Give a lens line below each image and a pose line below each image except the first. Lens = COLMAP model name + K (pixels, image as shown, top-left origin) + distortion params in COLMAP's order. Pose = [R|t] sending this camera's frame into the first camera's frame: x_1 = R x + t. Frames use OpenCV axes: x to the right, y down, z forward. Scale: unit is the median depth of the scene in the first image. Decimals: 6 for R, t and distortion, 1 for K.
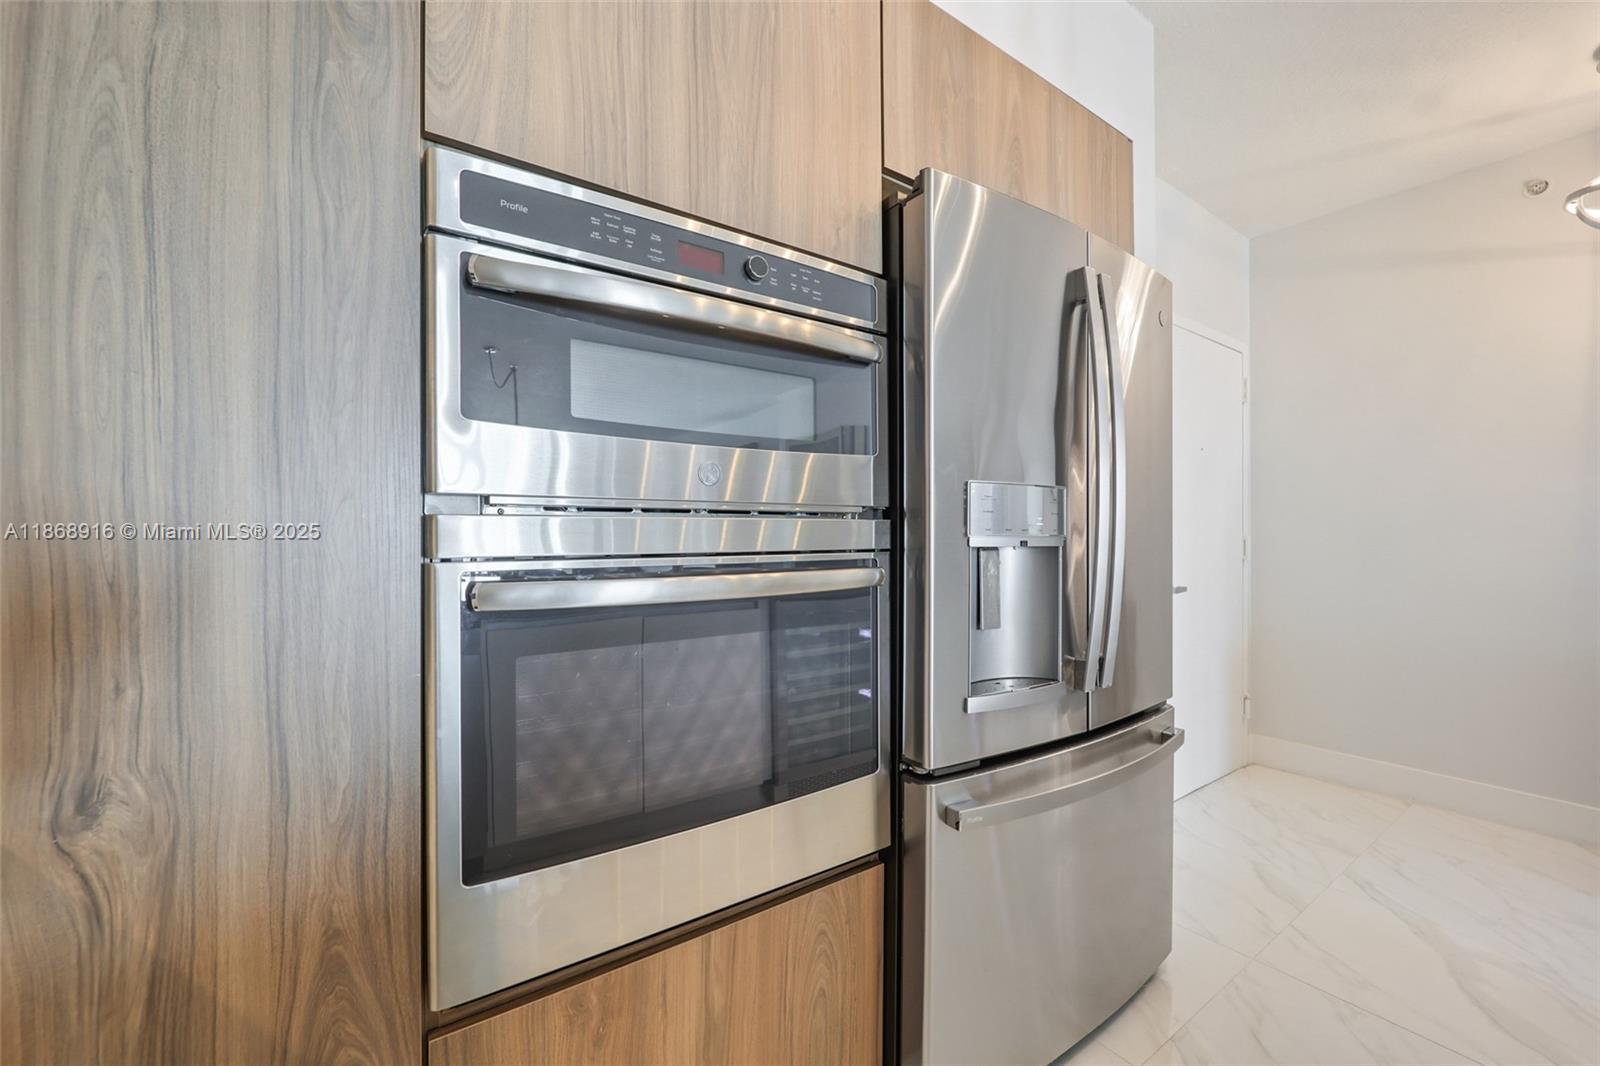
lens RADIAL K [[646.4, 0, 799.5], [0, 646.4, 530.3], [0, 0, 1]] dist [-0.013470, -0.000060]
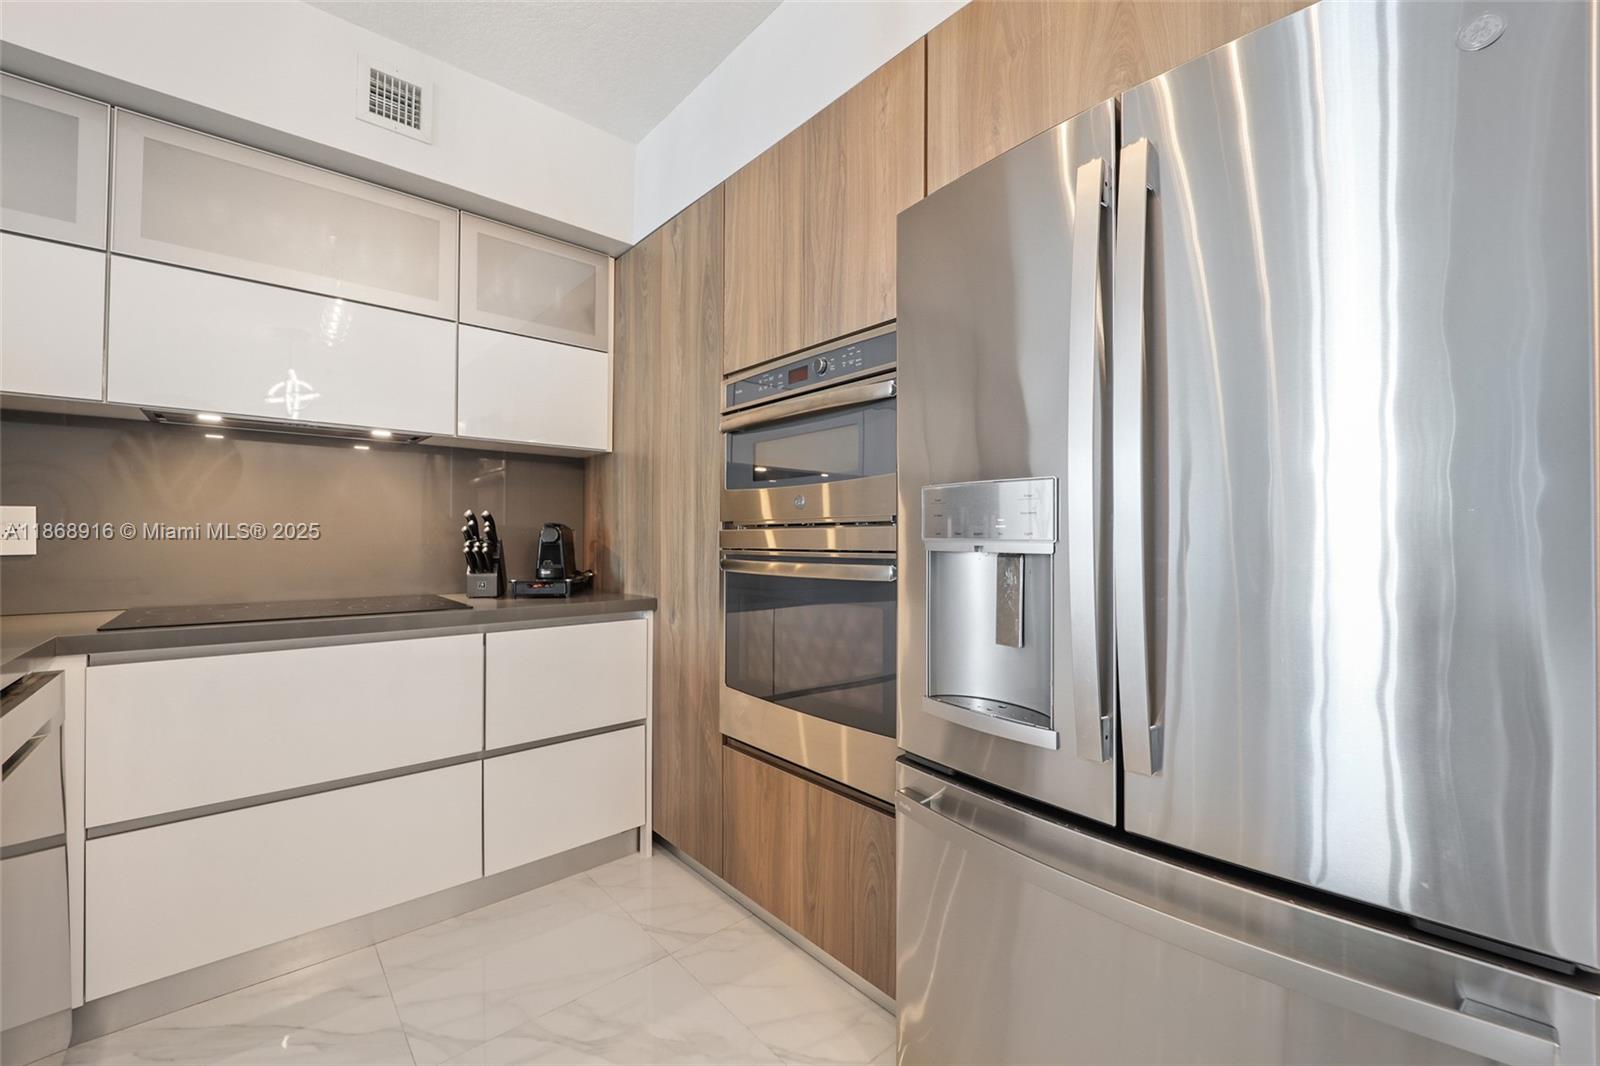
lens RADIAL K [[646.4, 0, 799.5], [0, 646.4, 530.3], [0, 0, 1]] dist [-0.013470, -0.000060]
pose [[0.099252, -0.011566, -0.994995, 1.917984], [0.002007, 0.999933, -0.011423, 0.006539], [0.995060, -0.000864, 0.099269, 1.045679]]
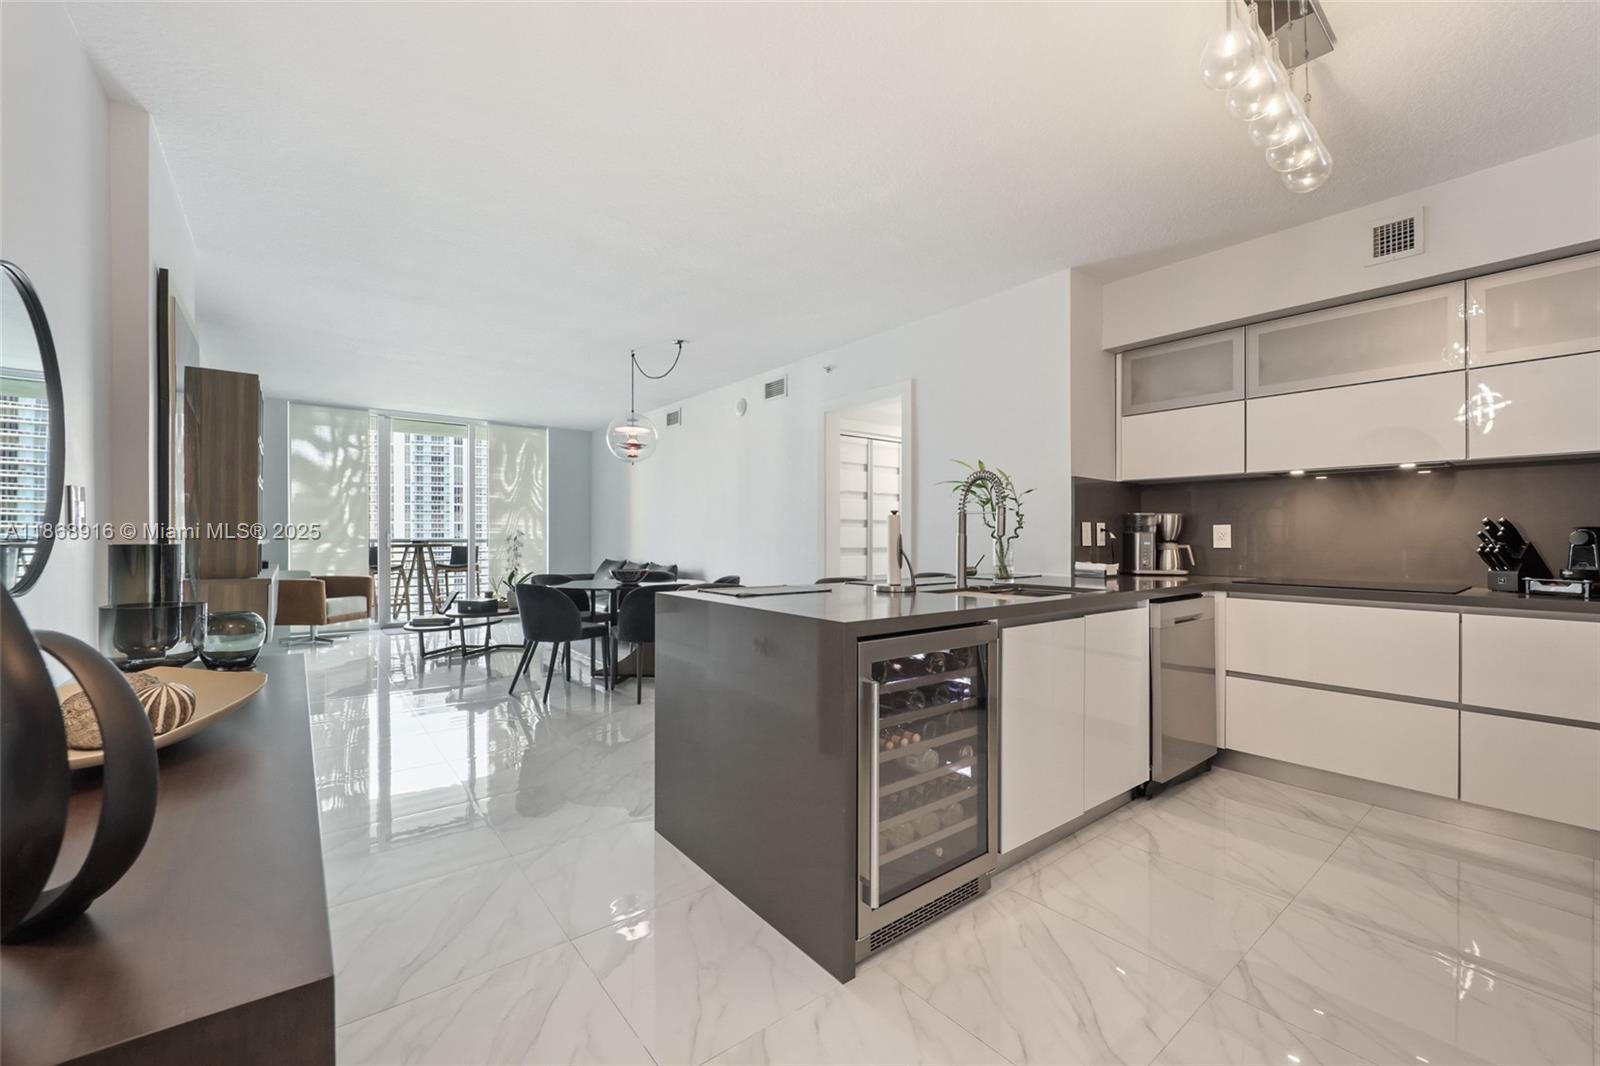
lens RADIAL K [[646.4, 0, 799.5], [0, 646.4, 530.3], [0, 0, 1]] dist [-0.013470, -0.000060]
pose [[-0.998880, -0.004376, -0.047104, 2.790054], [-0.003678, 0.999882, -0.014906, 0.015158], [0.047163, -0.014716, -0.998779, 3.106384]]
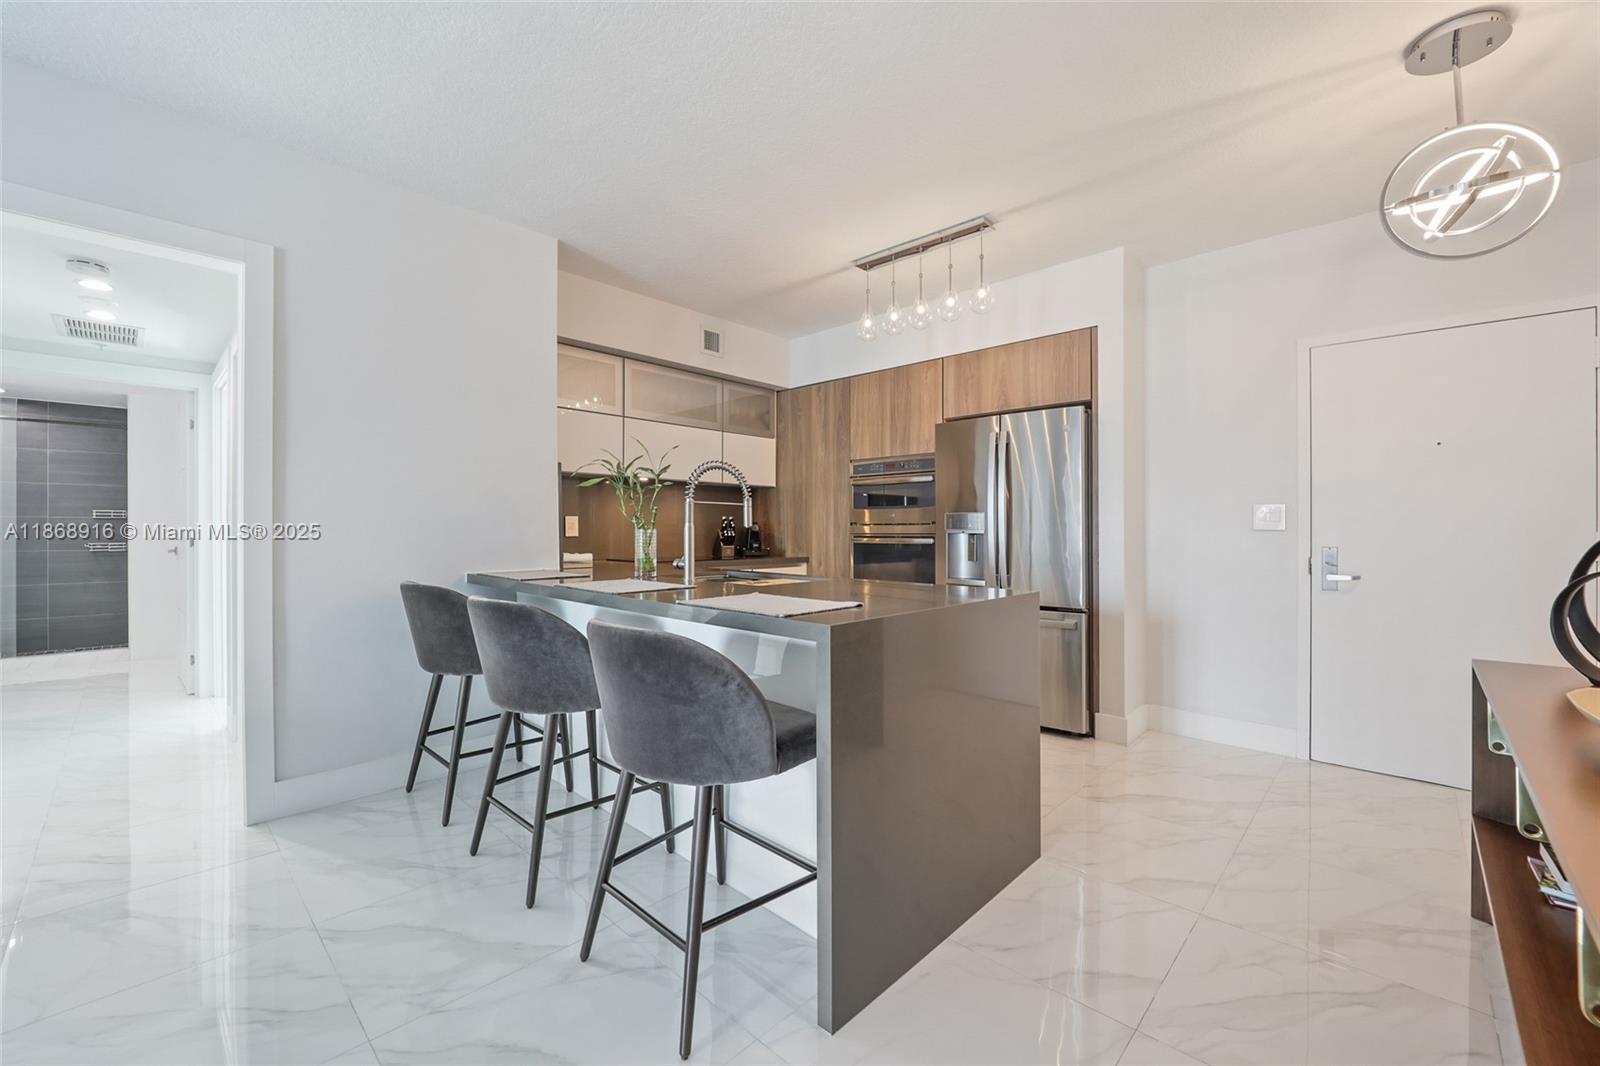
lens RADIAL K [[646.4, 0, 799.5], [0, 646.4, 530.3], [0, 0, 1]] dist [-0.013470, -0.000060]
pose [[0.182651, 0.002415, -0.983175, 5.124292], [0.003127, 0.999990, 0.003038, -0.002186], [0.983173, -0.003629, 0.182642, -0.531279]]
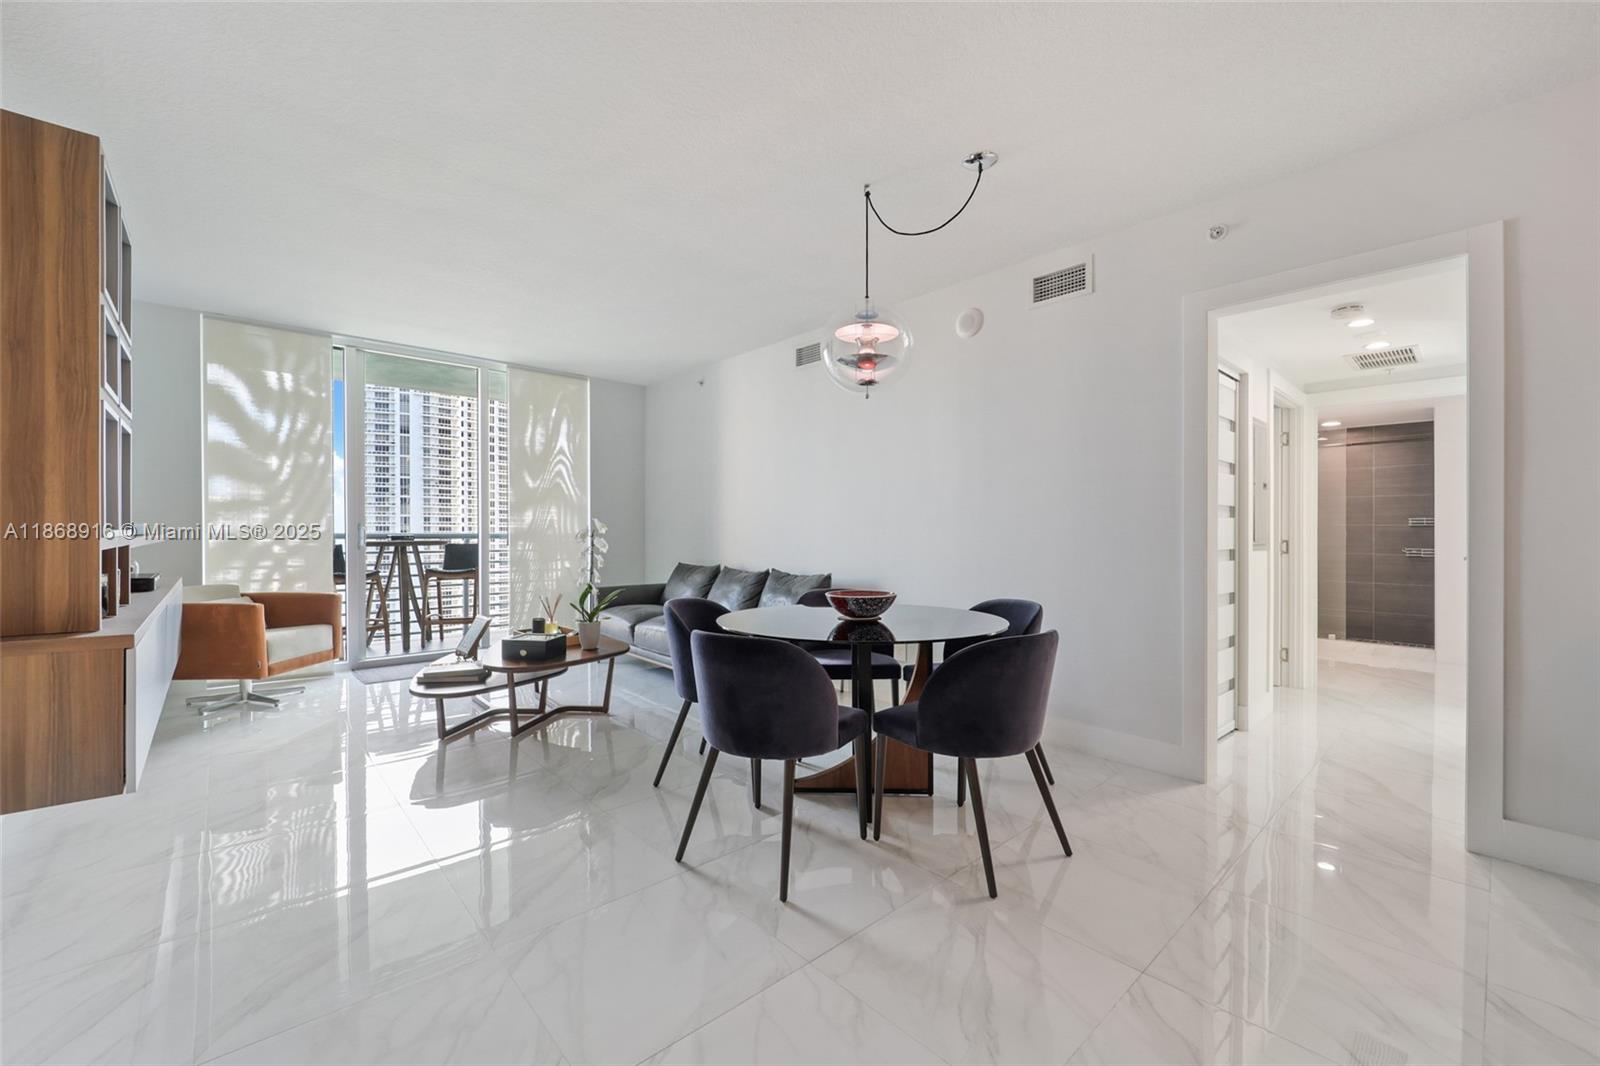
lens RADIAL K [[647.6, 0, 799.1], [0, 647.6, 529.8], [0, 0, 1]] dist [-0.018899, -0.000027]
pose [[-0.993721, -0.006437, -0.111705, 4.953025], [-0.005679, 0.999959, -0.007106, 0.007641], [0.111746, -0.006427, -0.993716, -0.083902]]
